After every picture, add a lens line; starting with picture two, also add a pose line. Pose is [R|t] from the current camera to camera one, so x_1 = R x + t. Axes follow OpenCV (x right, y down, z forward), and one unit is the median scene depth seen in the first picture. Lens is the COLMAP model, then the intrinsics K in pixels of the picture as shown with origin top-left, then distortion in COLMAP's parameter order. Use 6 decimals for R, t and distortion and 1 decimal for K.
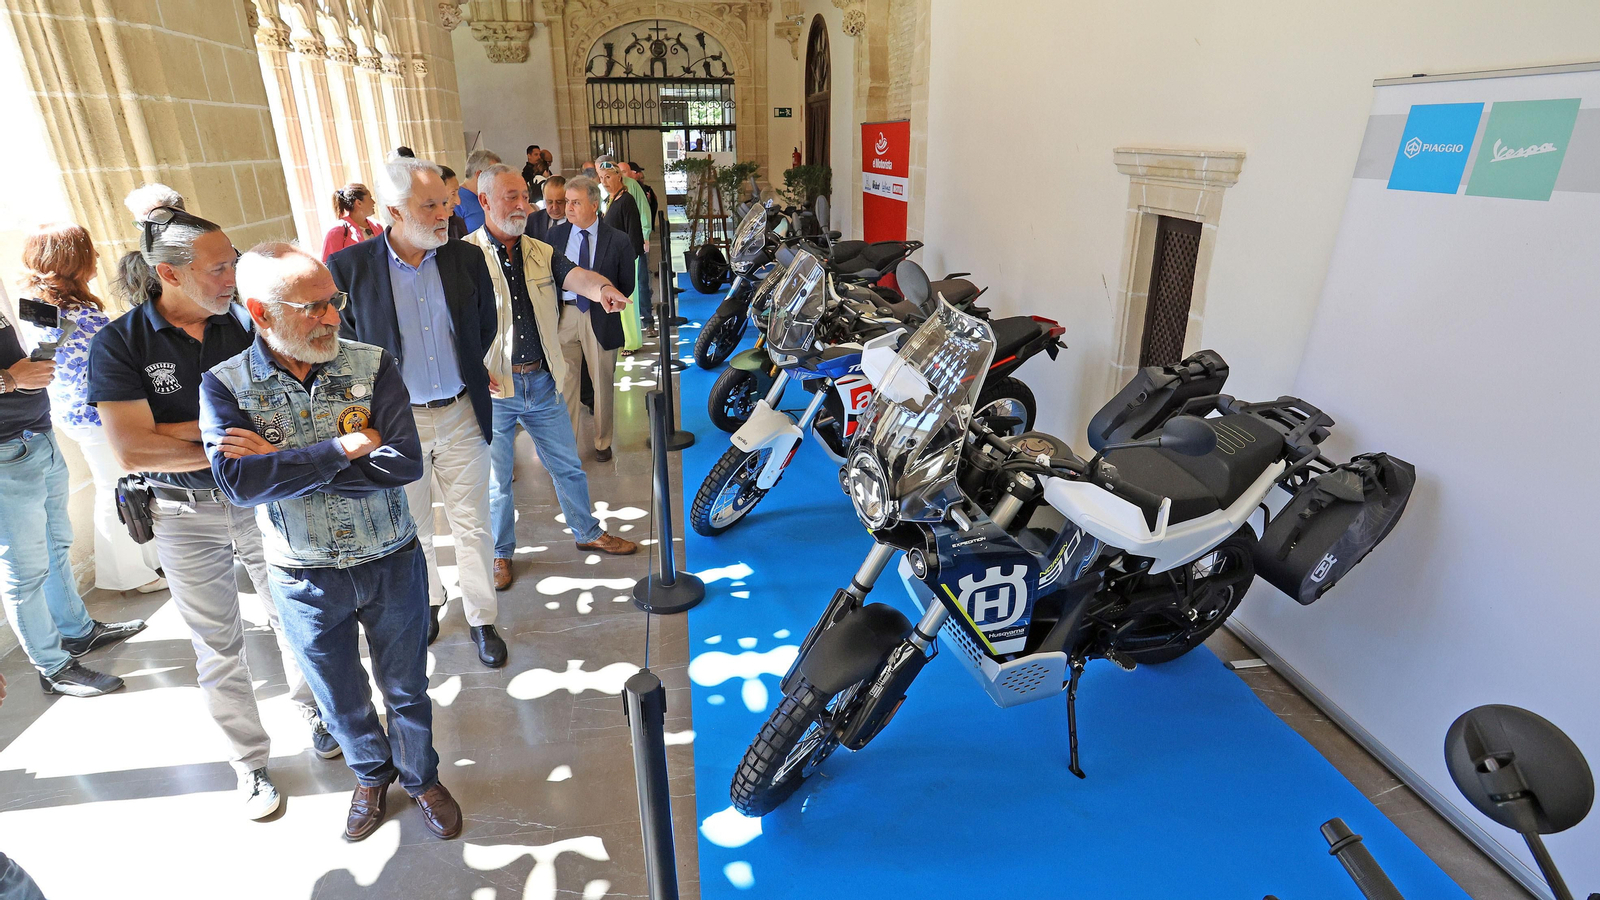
lens RADIAL K [[909.6, 0, 800.0], [0, 909.6, 450.0], [0, 0, 1]] dist [-0.053843, 0.020831]
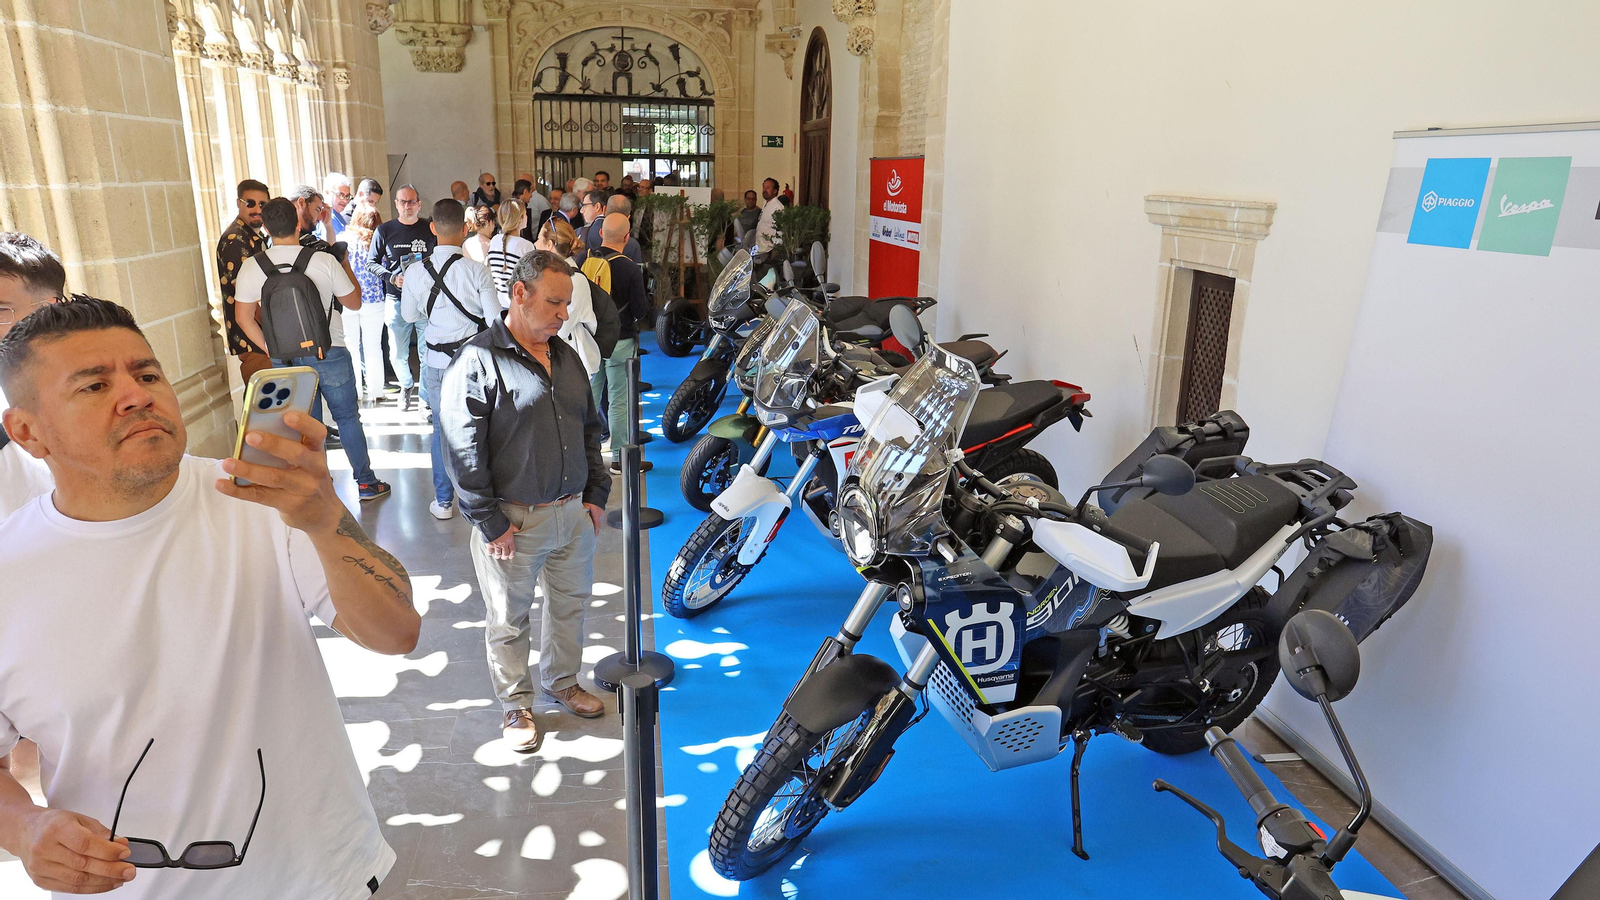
lens RADIAL K [[873.7, 0, 800.7], [0, 873.7, 391.3], [0, 0, 1]] dist [-0.000019, 0.000627]
pose [[0.999709, 0.022393, 0.008964, 0.002656], [-0.021373, 0.994645, -0.101112, -0.041763], [-0.011181, 0.100891, 0.994835, 0.141864]]
